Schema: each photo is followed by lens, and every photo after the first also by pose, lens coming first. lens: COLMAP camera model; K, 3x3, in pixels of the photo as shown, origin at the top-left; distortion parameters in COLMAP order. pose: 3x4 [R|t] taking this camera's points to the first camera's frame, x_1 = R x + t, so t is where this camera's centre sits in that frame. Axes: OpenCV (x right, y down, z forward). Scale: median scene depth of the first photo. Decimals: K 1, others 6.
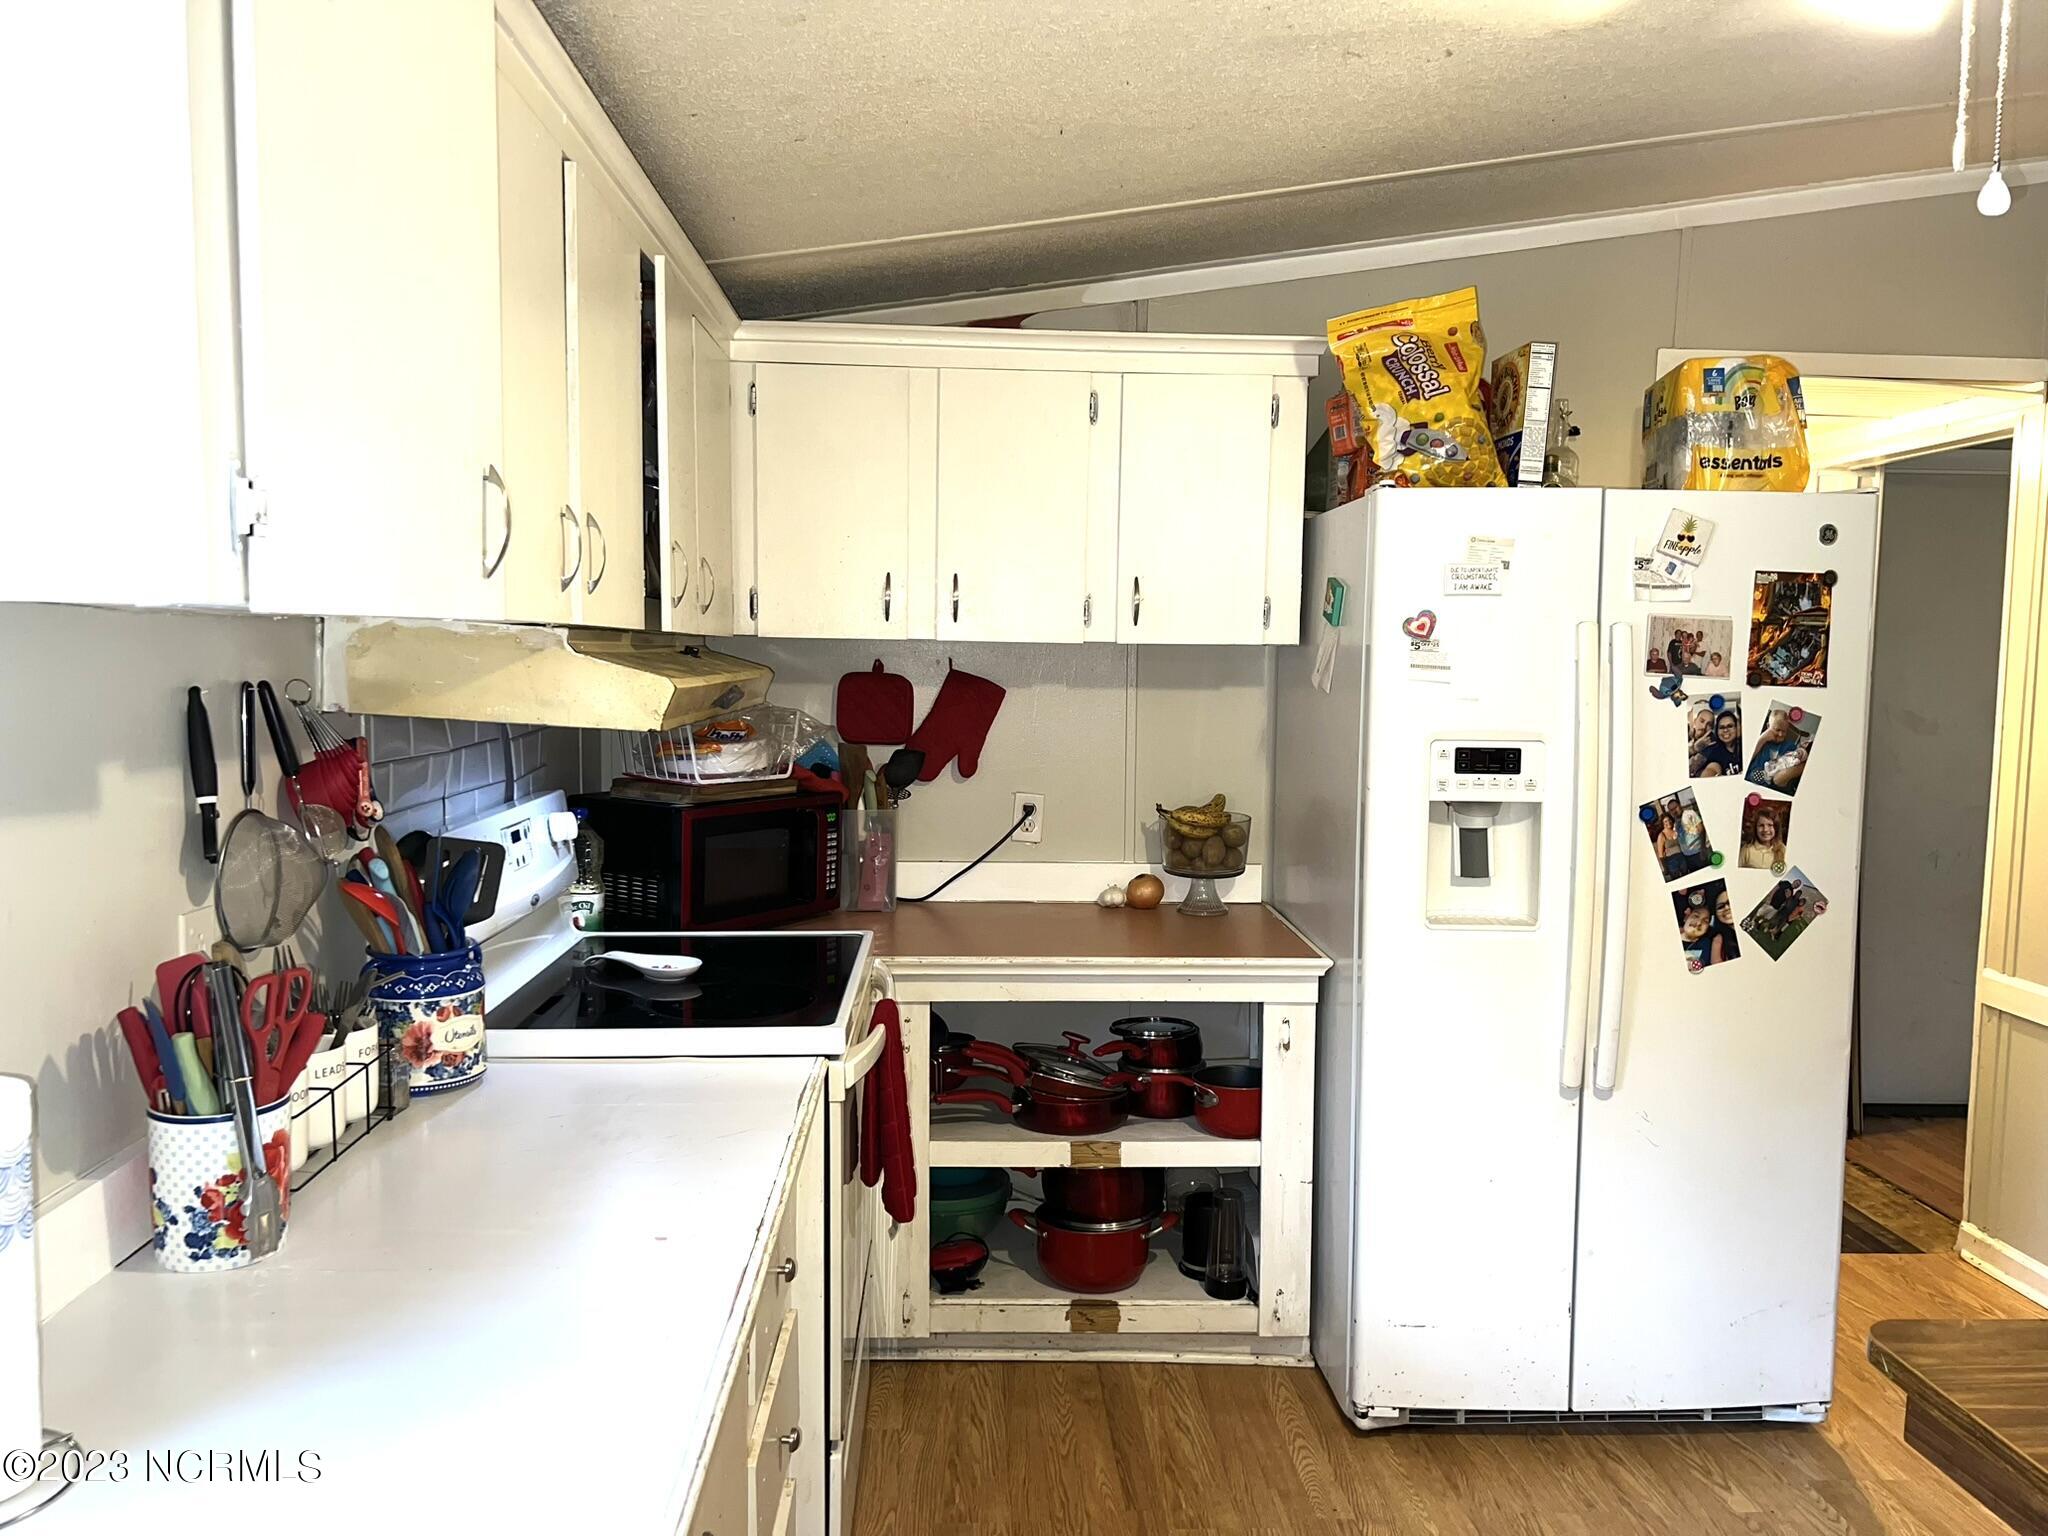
lens RADIAL K [[1525.8, 0, 1020.8], [0, 1525.8, 783.3], [0, 0, 1]] dist [0.054340, -0.071863]
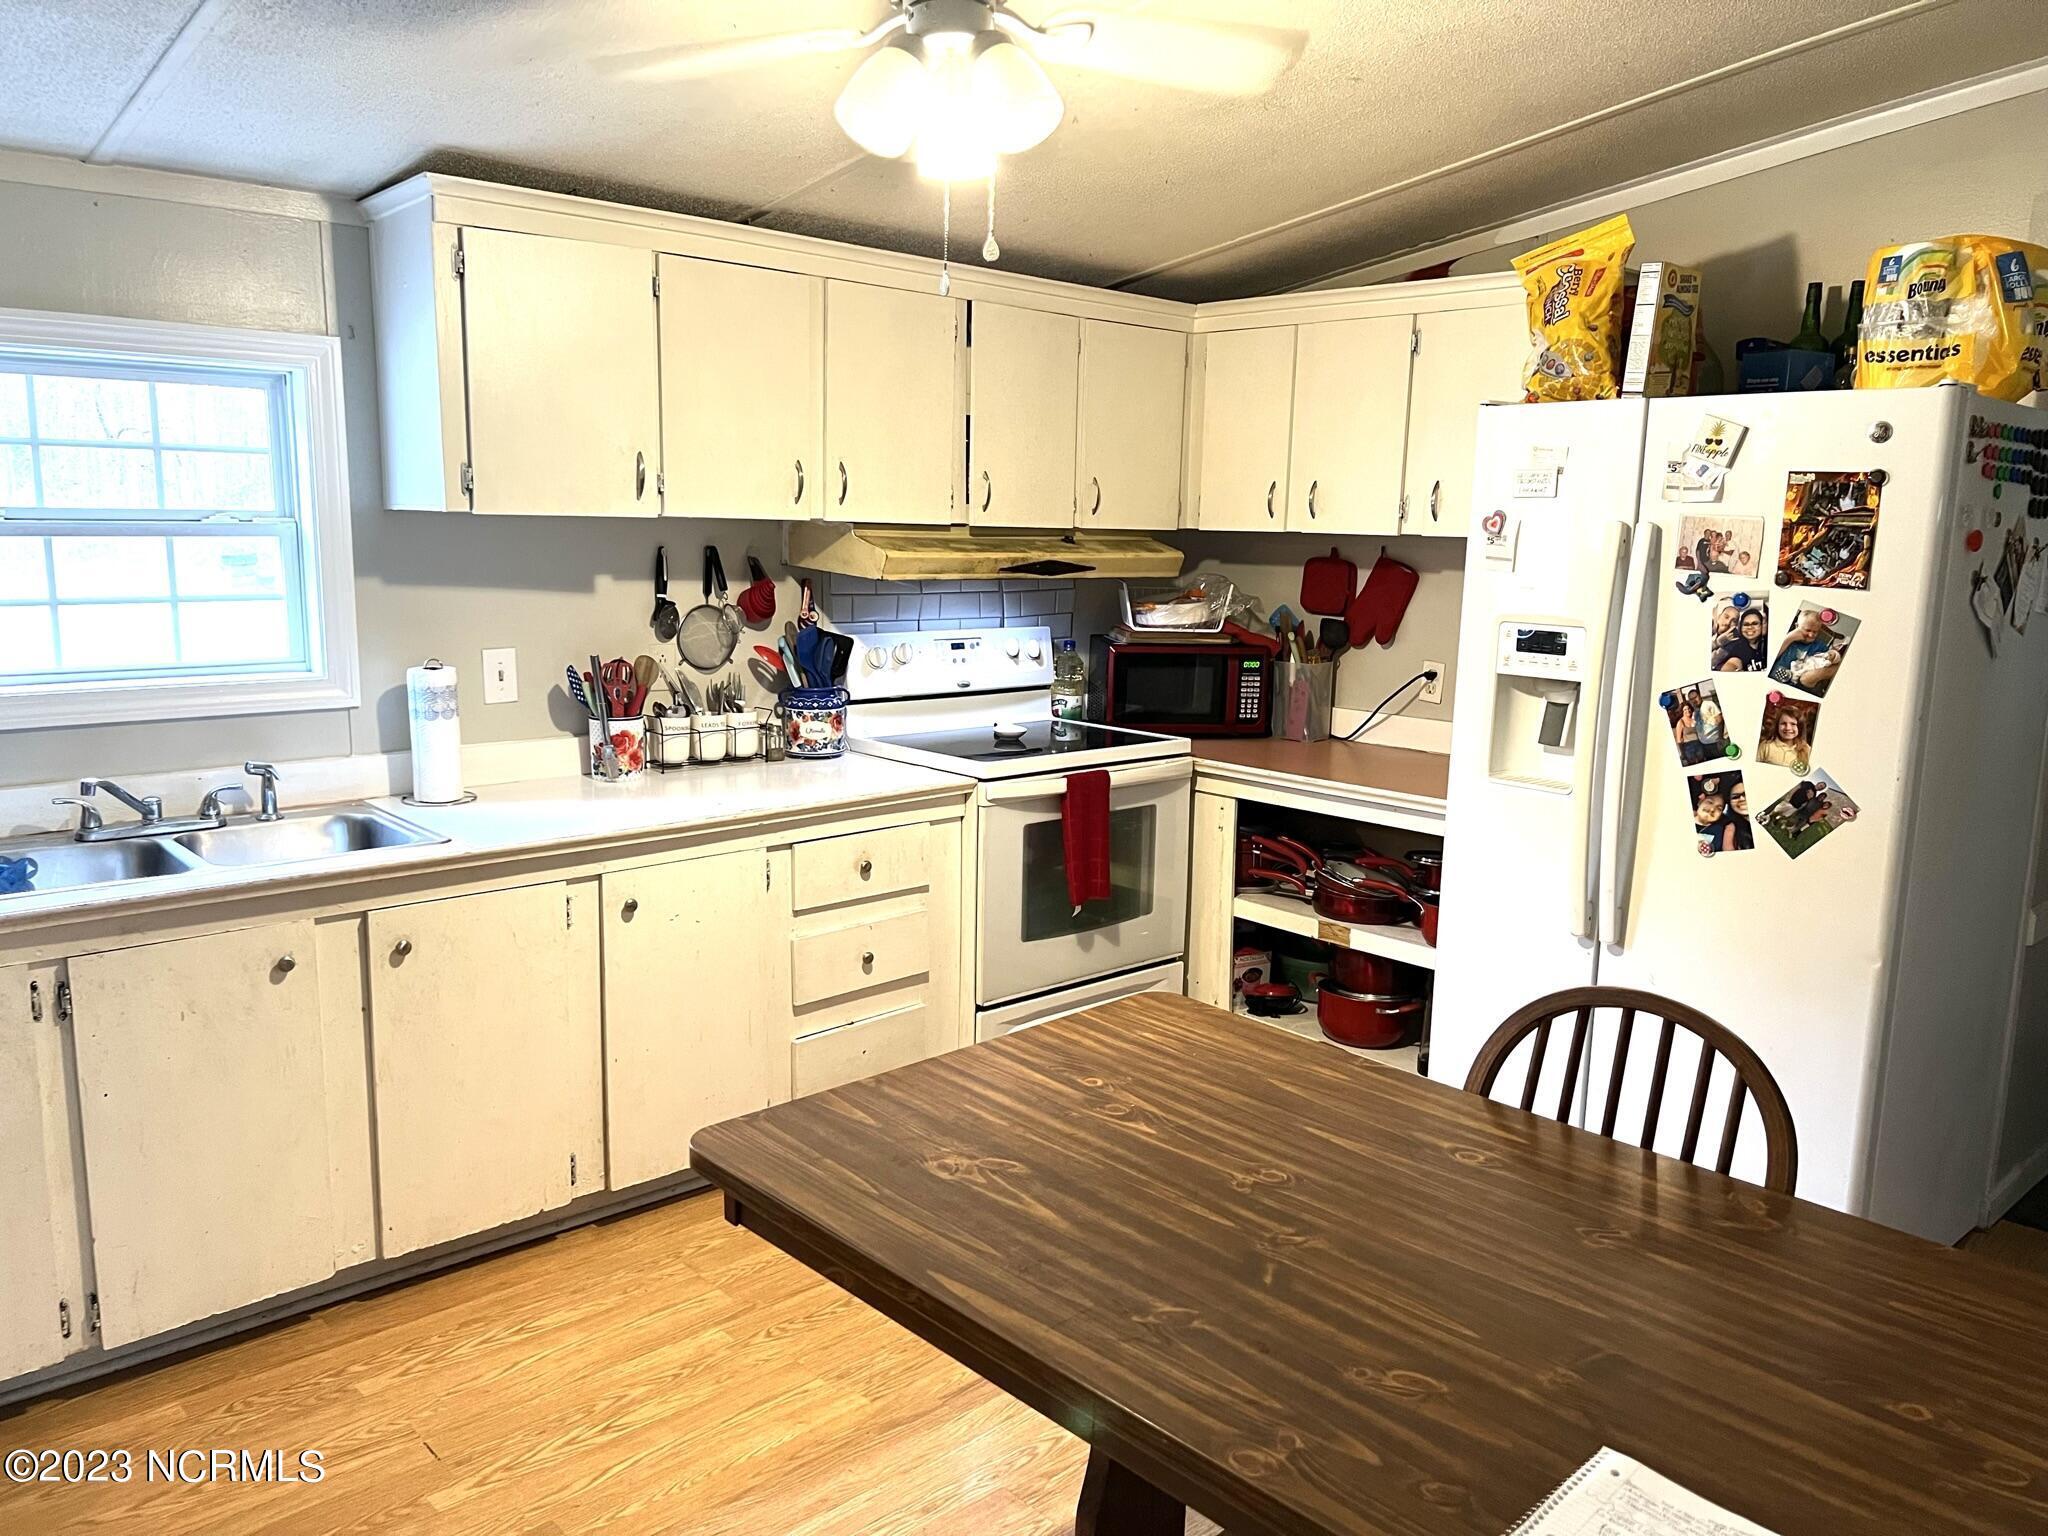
lens RADIAL K [[1525.8, 0, 1029.0], [0, 1525.8, 771.0], [0, 0, 1]] dist [0.054340, -0.071863]
pose [[0.642417, 0.128413, -0.755520, 0.938736], [-0.082692, 0.991721, 0.098247, -0.000193], [0.761881, -0.000640, 0.647717, -0.040965]]
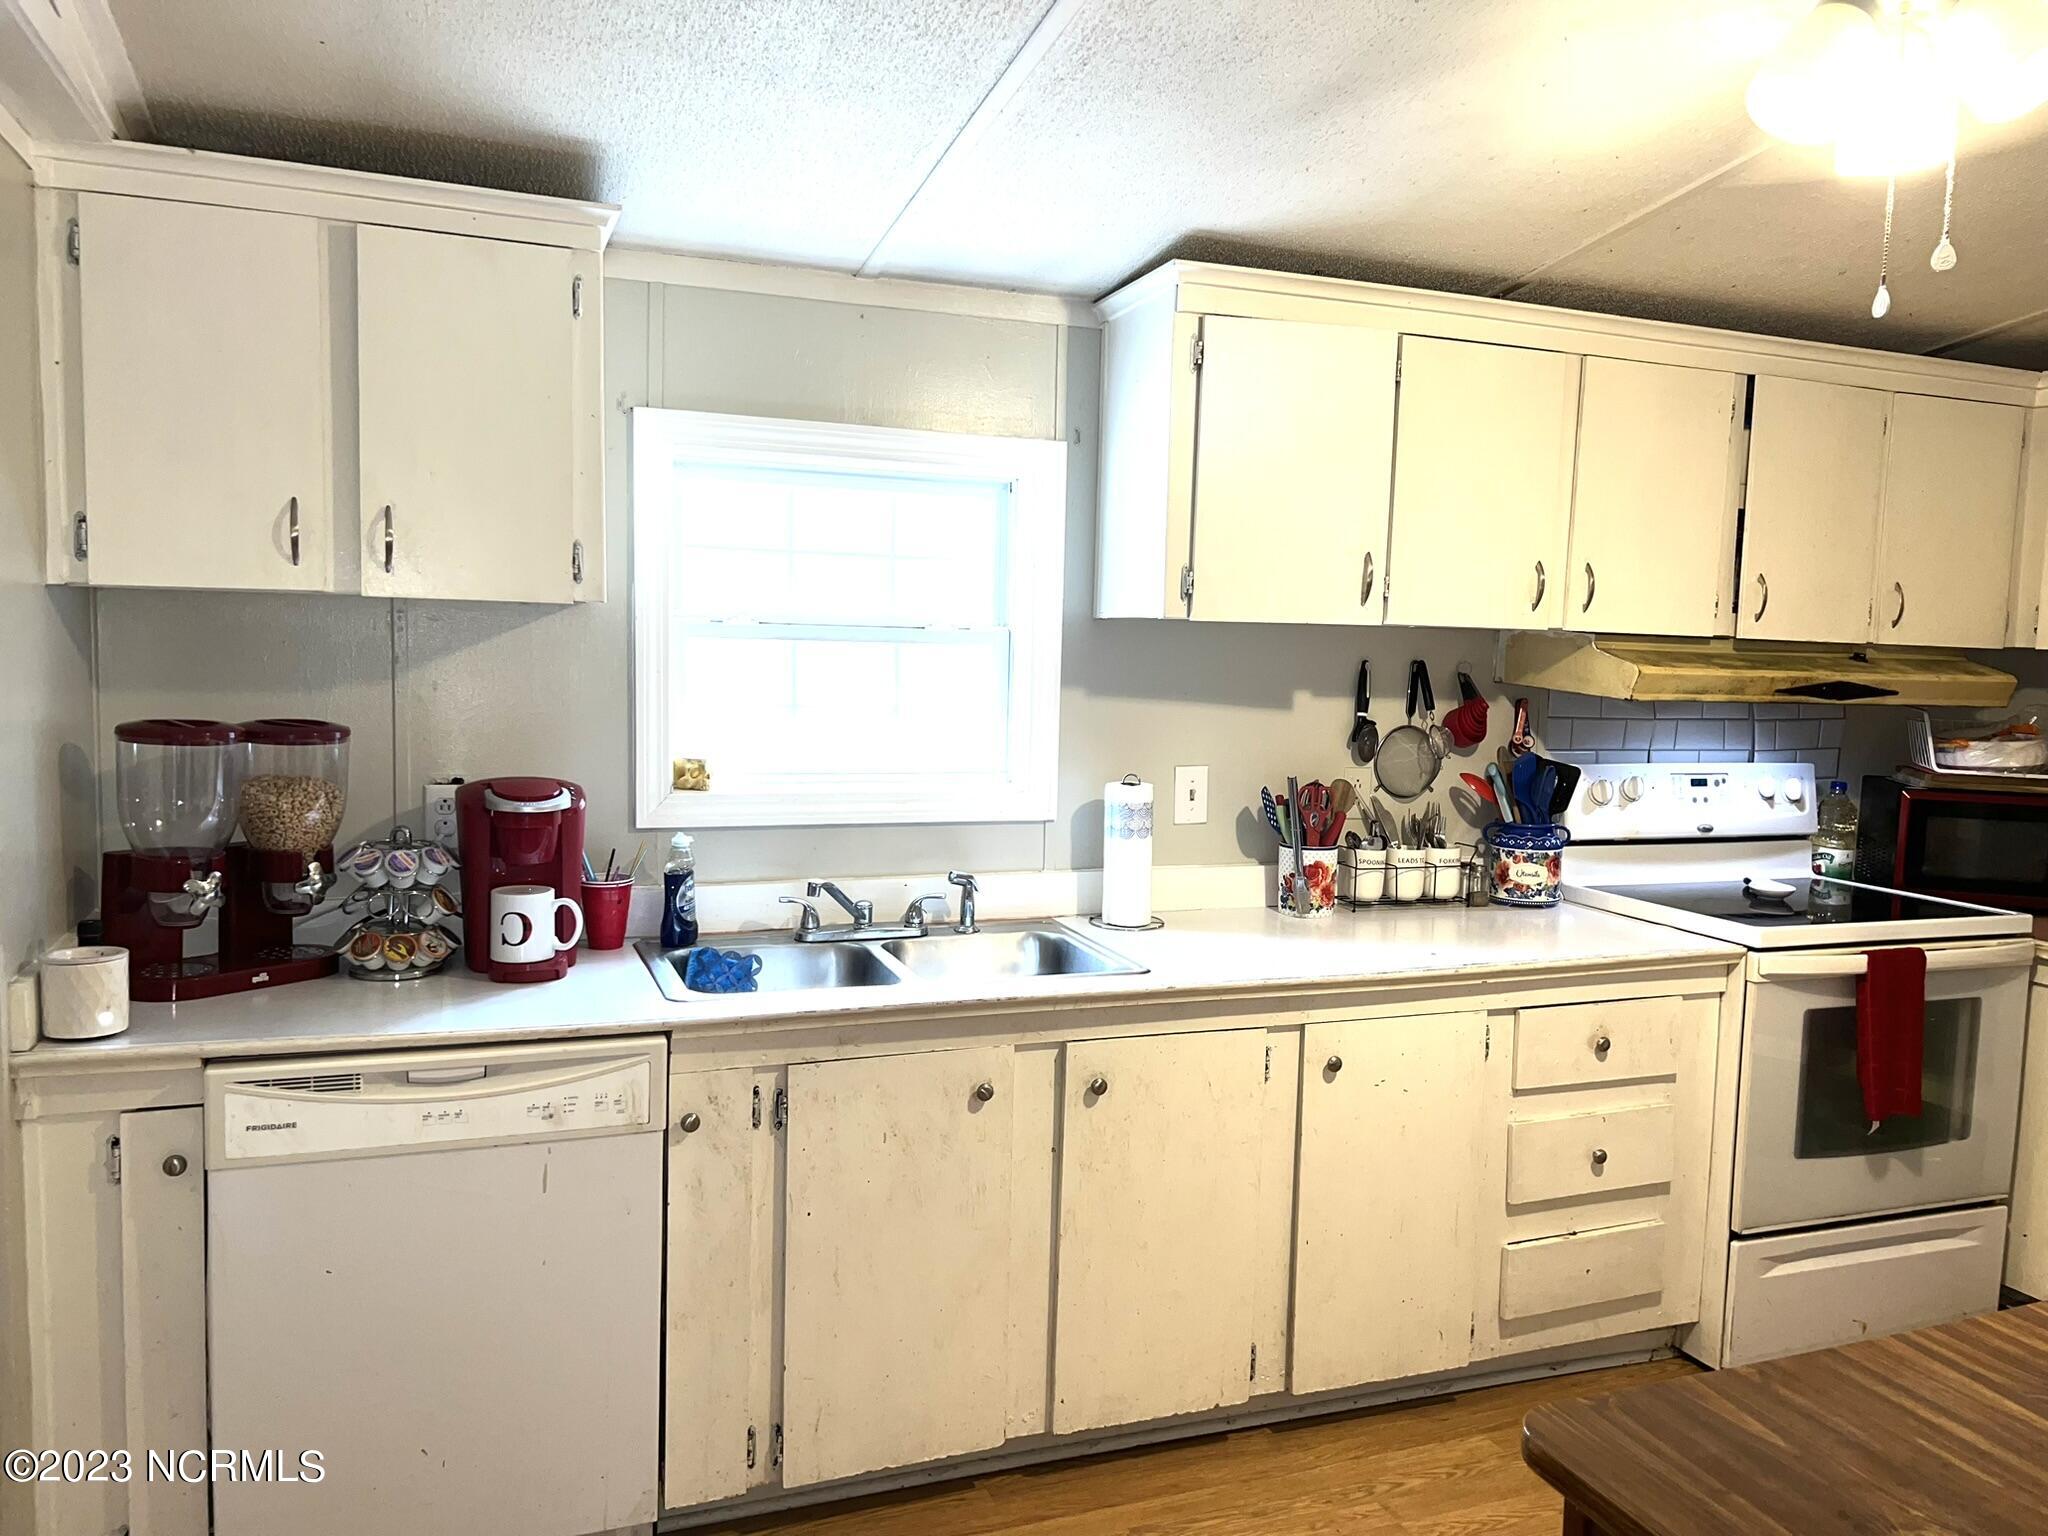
lens RADIAL K [[1525.8, 0, 1018.0], [0, 1525.8, 767.0], [0, 0, 1]] dist [0.054340, -0.071863]
pose [[0.313209, 0.080530, -0.946264, 0.757846], [-0.110450, 0.992726, 0.047926, 0.019921], [0.943240, 0.089504, 0.319825, -0.055642]]
